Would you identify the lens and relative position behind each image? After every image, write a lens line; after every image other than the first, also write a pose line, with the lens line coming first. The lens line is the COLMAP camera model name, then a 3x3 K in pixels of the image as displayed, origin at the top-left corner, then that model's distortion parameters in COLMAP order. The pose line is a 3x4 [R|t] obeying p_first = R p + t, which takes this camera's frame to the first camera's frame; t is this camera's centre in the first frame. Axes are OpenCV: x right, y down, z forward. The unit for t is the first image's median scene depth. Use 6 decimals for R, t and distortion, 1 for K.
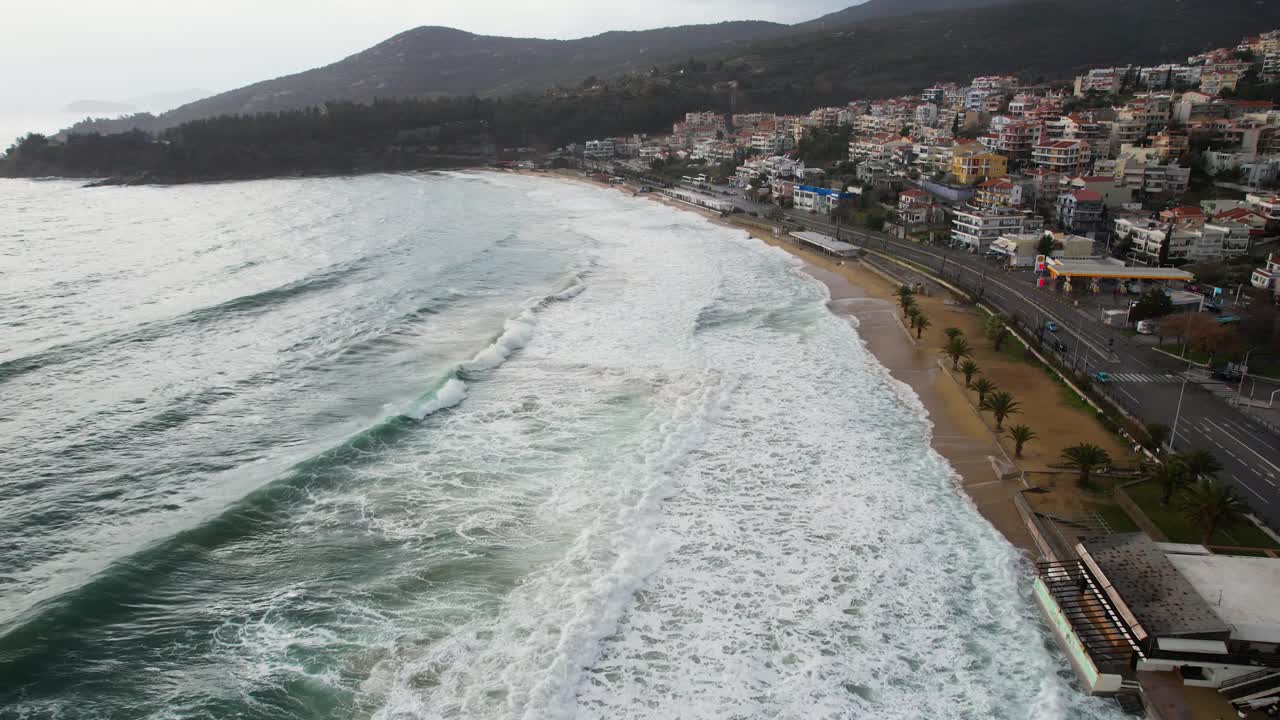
lens RADIAL K [[812.0, 0, 640.0], [0, 812.0, 360.0], [0, 0, 1]] dist [-0.055472, 0.038172]
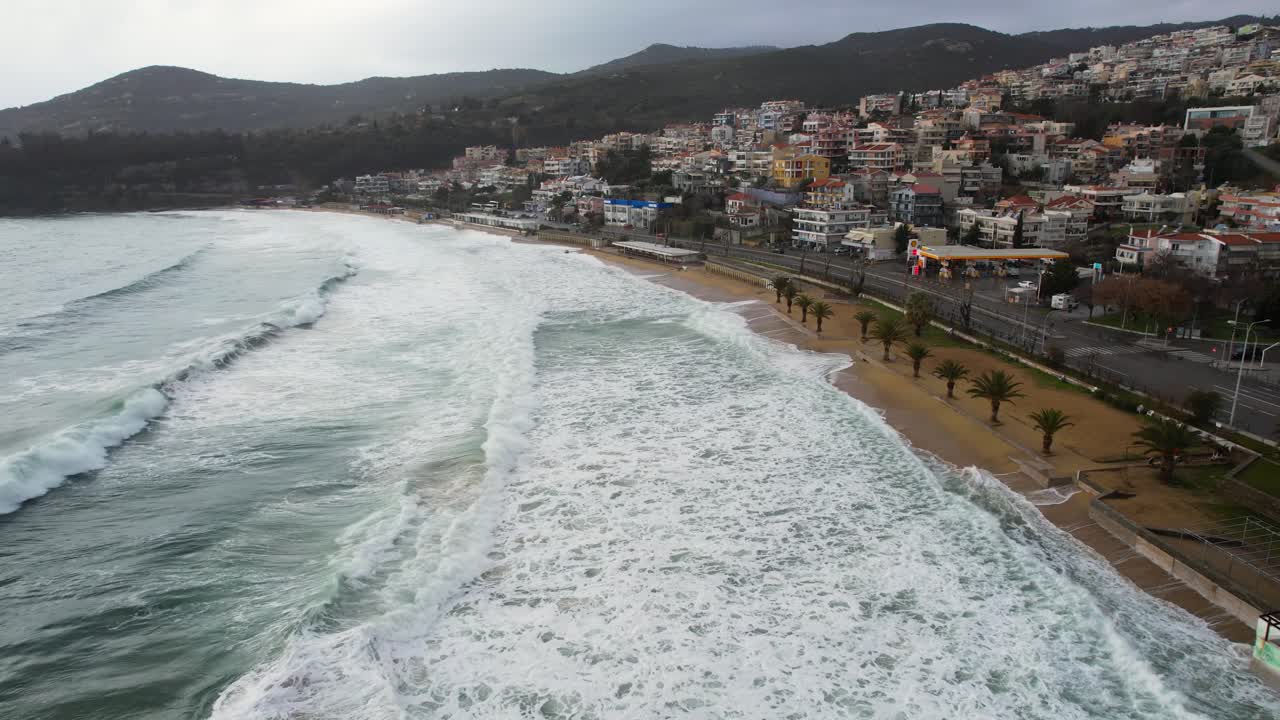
lens RADIAL K [[812.0, 0, 640.0], [0, 812.0, 360.0], [0, 0, 1]] dist [-0.055472, 0.038172]
pose [[0.962785, -0.063862, 0.262614, -0.021602], [0.081261, 0.995123, -0.055924, 0.017211], [-0.257762, 0.075183, 0.963279, 0.143032]]
